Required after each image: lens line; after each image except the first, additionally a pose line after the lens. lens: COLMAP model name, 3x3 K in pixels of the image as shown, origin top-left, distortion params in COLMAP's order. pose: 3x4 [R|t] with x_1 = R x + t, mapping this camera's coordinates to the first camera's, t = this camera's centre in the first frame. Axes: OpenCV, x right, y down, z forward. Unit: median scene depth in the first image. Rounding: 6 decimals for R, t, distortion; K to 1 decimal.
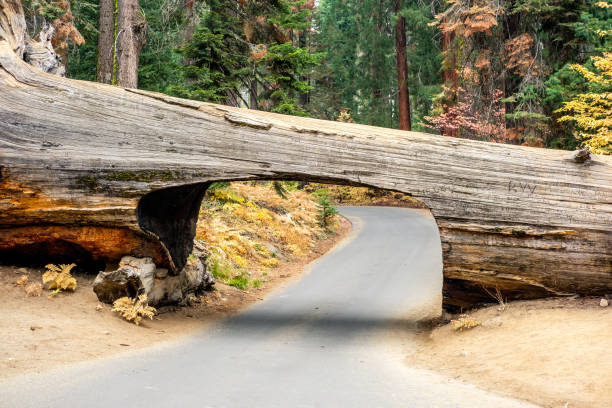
lens RADIAL K [[934.1, 0, 306.0], [0, 934.1, 204.0], [0, 0, 1]] dist [-0.011100, -0.007047]
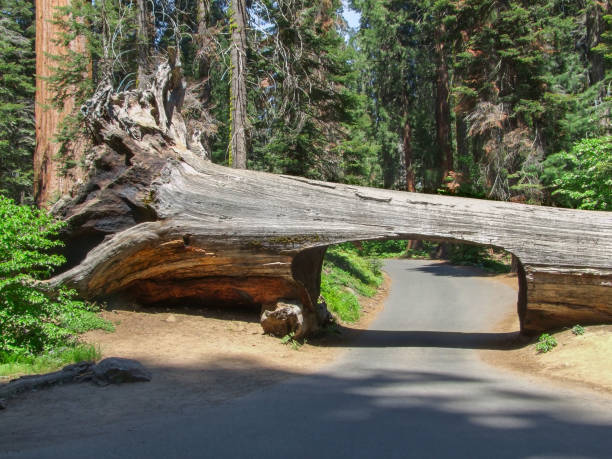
lens RADIAL K [[688.5, 0, 306.0], [0, 688.5, 229.5], [0, 0, 1]] dist [-0.142954, 0.350953]
pose [[0.999536, -0.025858, -0.016126, -0.144301], [0.025212, 0.998919, -0.039042, -0.004702], [0.017118, 0.038617, 0.999107, 0.012197]]
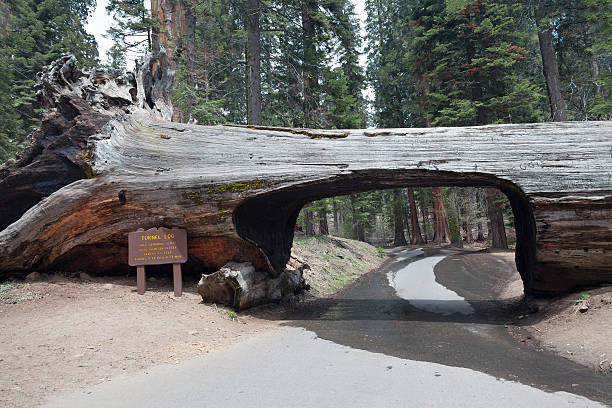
lens RADIAL K [[418.2, 0, 306.0], [0, 418.2, 204.0], [0, 0, 1]] dist [0.022921, 0.000626]
pose [[0.989545, -0.069553, -0.126346, -0.027343], [0.051528, 0.988709, -0.140711, 0.066449], [0.134706, 0.132729, 0.981956, 0.508709]]
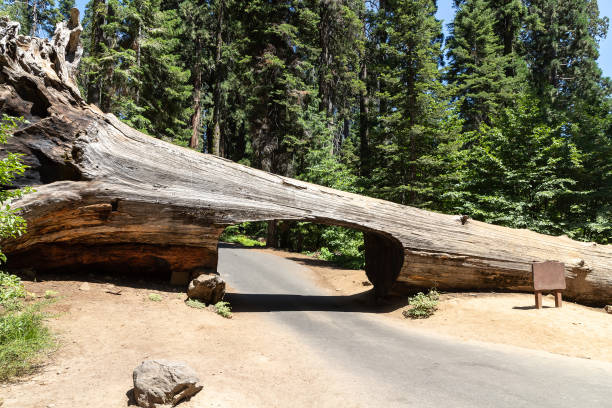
lens RADIAL K [[426.4, 0, 306.0], [0, 426.4, 204.0], [0, 0, 1]] dist [0.002824, 0.002729]
pose [[0.851137, 0.072471, 0.519917, -0.420194], [-0.044964, 0.996849, -0.065342, -0.006750], [-0.523014, 0.032238, 0.851714, 0.365892]]
